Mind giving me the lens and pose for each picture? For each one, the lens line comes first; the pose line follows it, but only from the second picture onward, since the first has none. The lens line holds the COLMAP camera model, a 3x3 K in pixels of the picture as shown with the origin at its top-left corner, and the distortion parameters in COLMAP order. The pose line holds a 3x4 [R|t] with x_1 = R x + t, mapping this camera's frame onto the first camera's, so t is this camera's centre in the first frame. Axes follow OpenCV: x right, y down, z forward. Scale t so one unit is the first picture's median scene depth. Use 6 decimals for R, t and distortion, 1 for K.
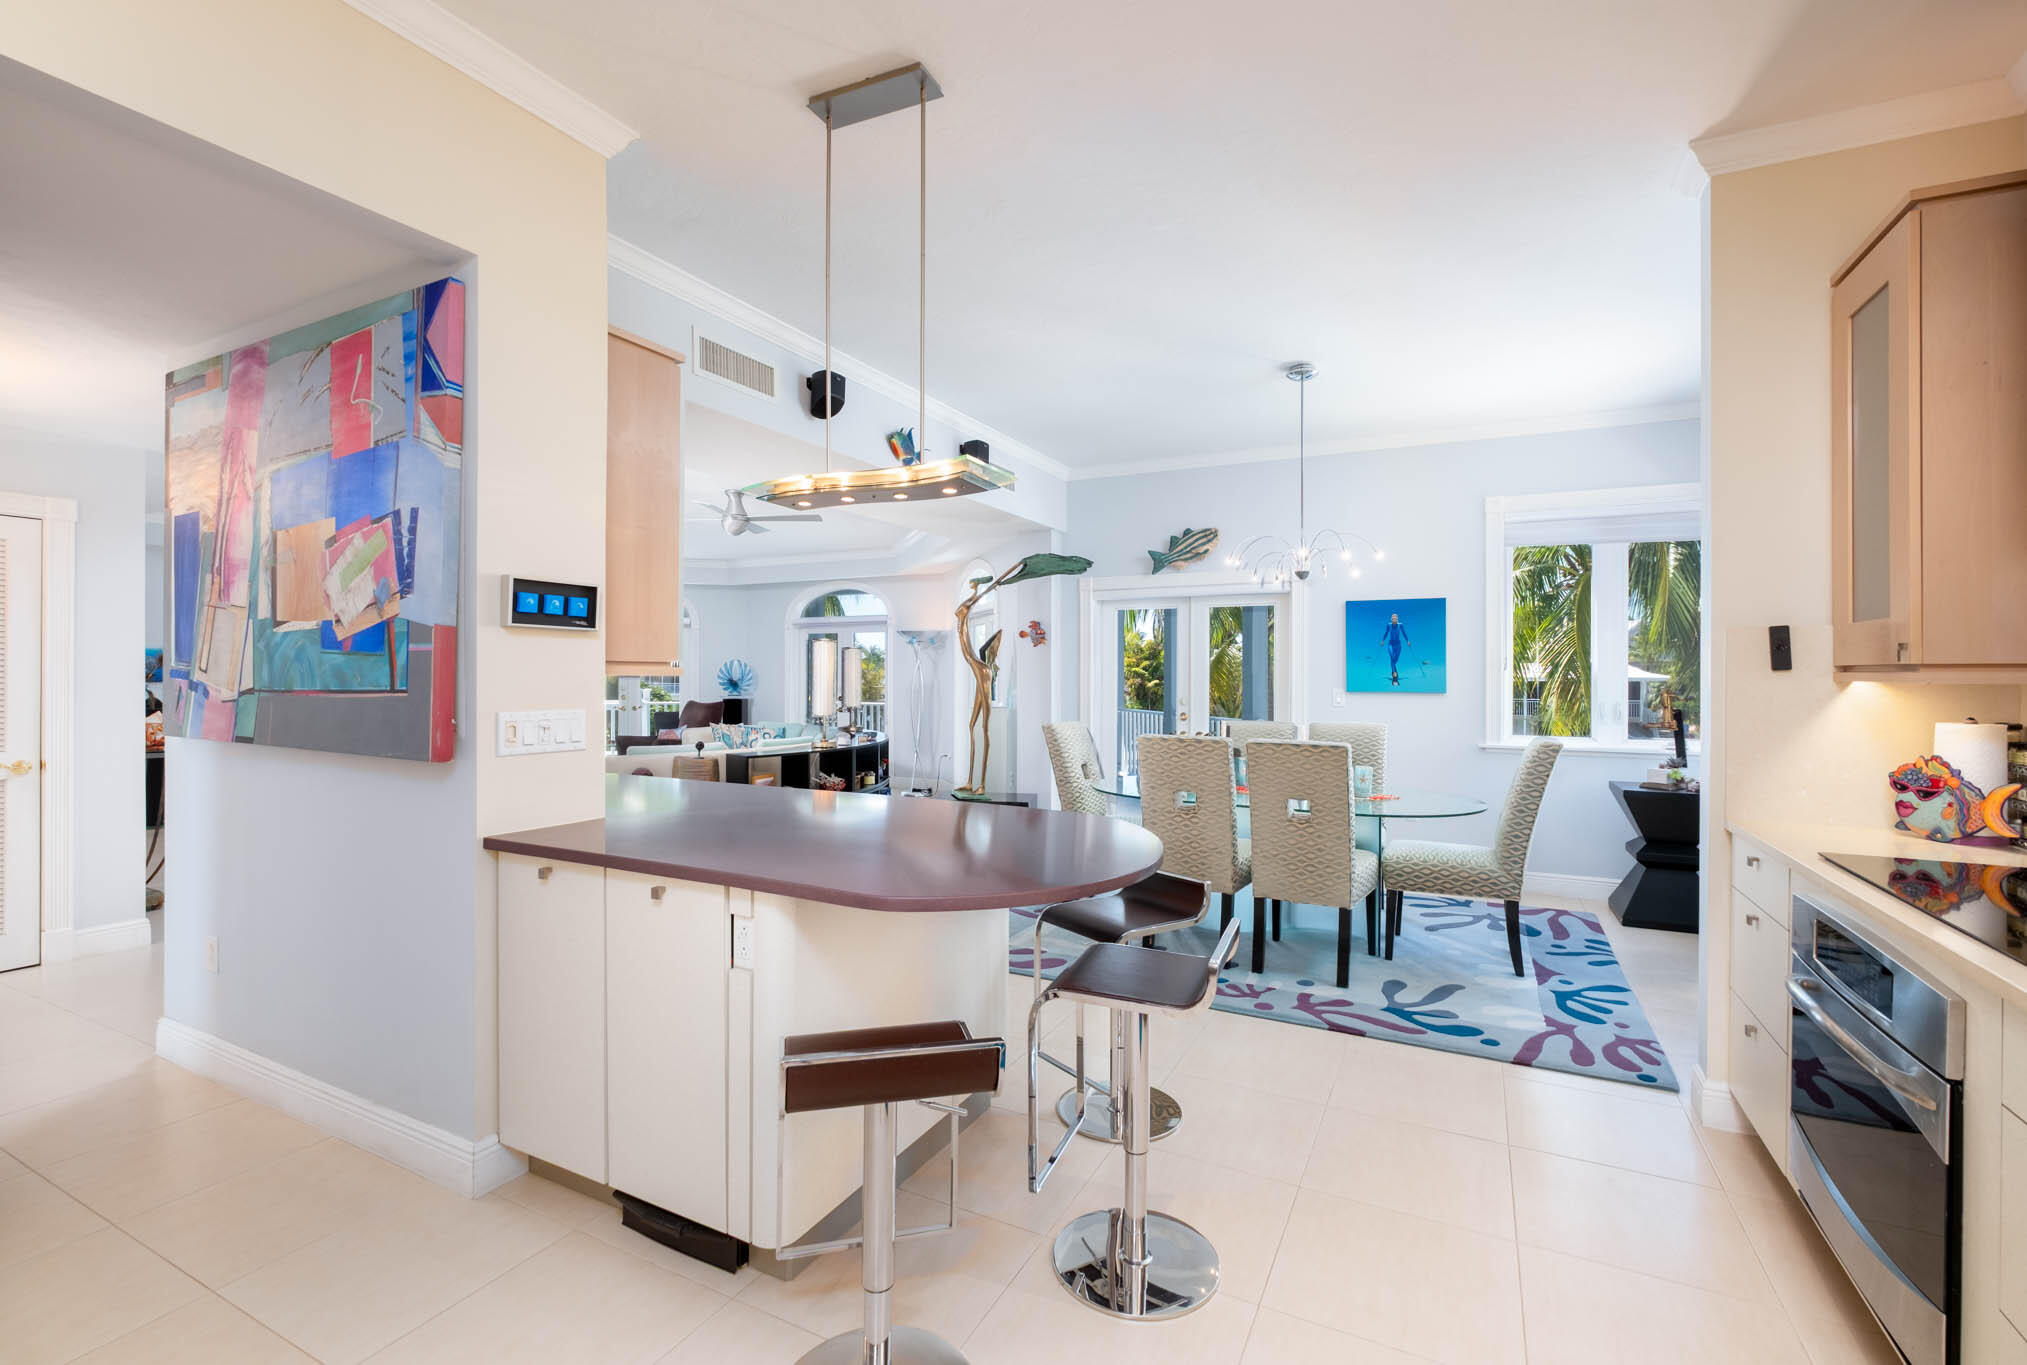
lens RADIAL K [[877.2, 0, 1013.5], [0, 877.2, 682.5], [0, 0, 1]] dist [0.000129, 0.000031]
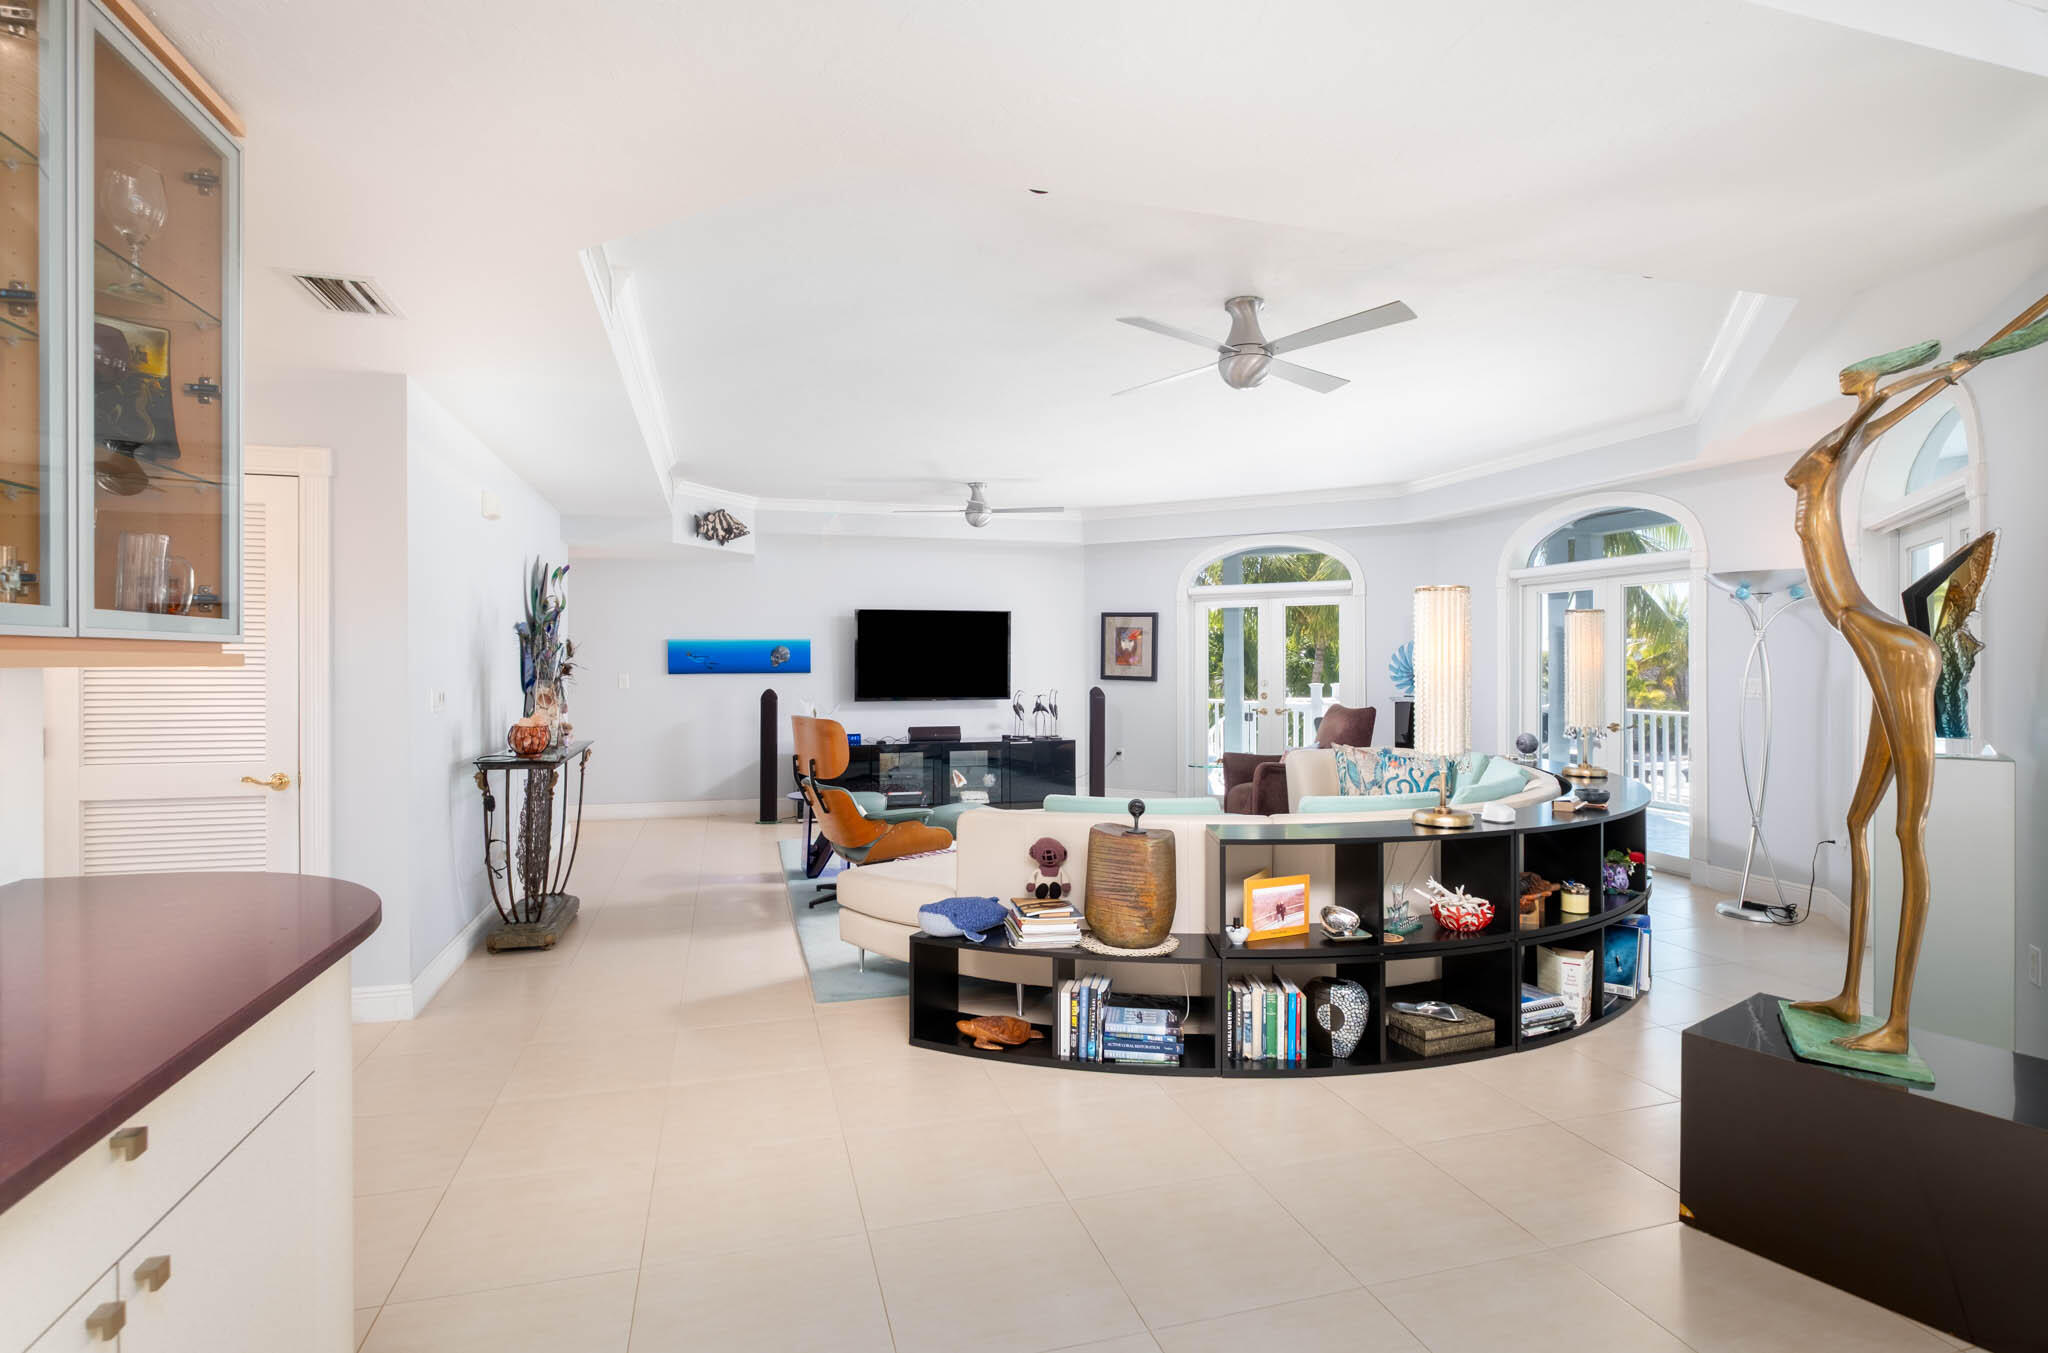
lens RADIAL K [[976.2, 0, 1022.9], [0, 976.2, 667.3], [0, 0, 1]] dist [0.000952, -0.000433]
pose [[0.687043, -0.000328, -0.726616, 0.003110], [-0.003385, 0.999988, -0.003652, -0.004717], [0.726609, 0.004969, 0.687034, 0.476840]]
